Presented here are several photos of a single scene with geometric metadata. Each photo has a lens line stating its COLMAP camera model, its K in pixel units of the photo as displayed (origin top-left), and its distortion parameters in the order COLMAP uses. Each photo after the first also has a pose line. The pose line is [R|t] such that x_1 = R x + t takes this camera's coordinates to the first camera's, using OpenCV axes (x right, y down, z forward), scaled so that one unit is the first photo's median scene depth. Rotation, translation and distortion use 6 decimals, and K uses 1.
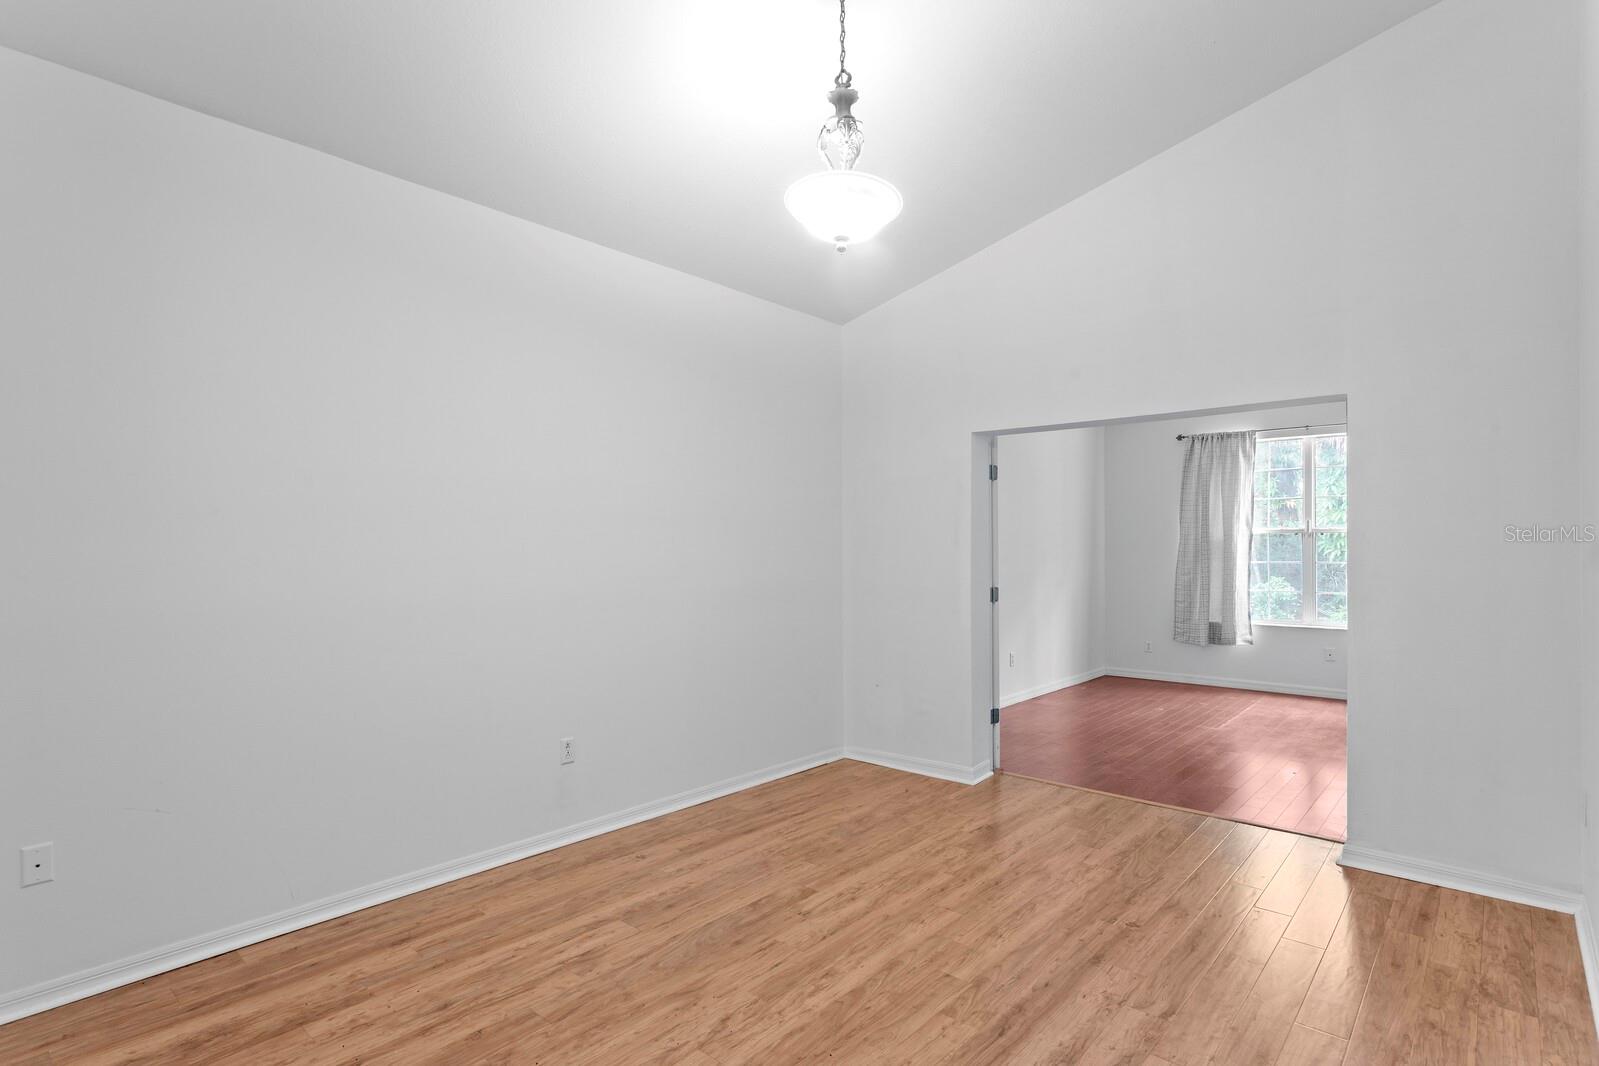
lens RADIAL K [[795.9, 0, 791.9], [0, 795.9, 549.1], [0, 0, 1]] dist [-0.000096, 0.000270]
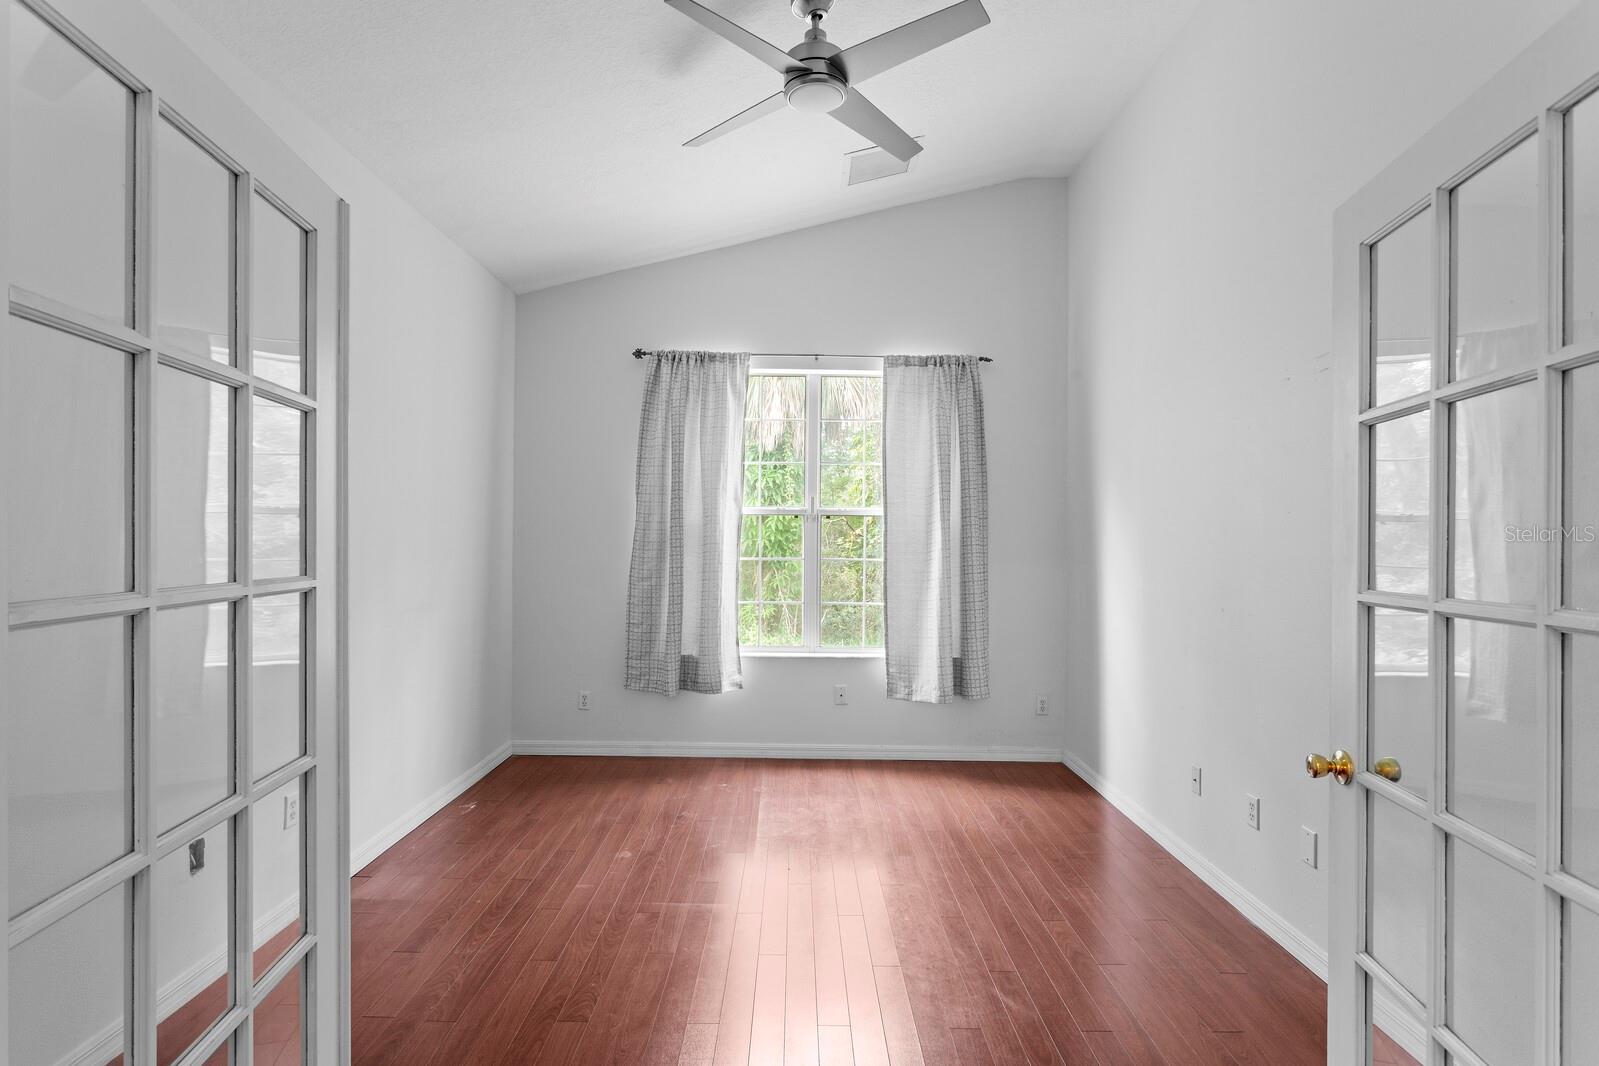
lens RADIAL K [[795.9, 0, 797.9], [0, 795.9, 541.2], [0, 0, 1]] dist [-0.000096, 0.000270]
pose [[0.743062, 0.009434, 0.669157, 0.180975], [-0.010689, 0.999940, -0.002228, 0.002935], [-0.669138, -0.005497, 0.743118, 0.488019]]
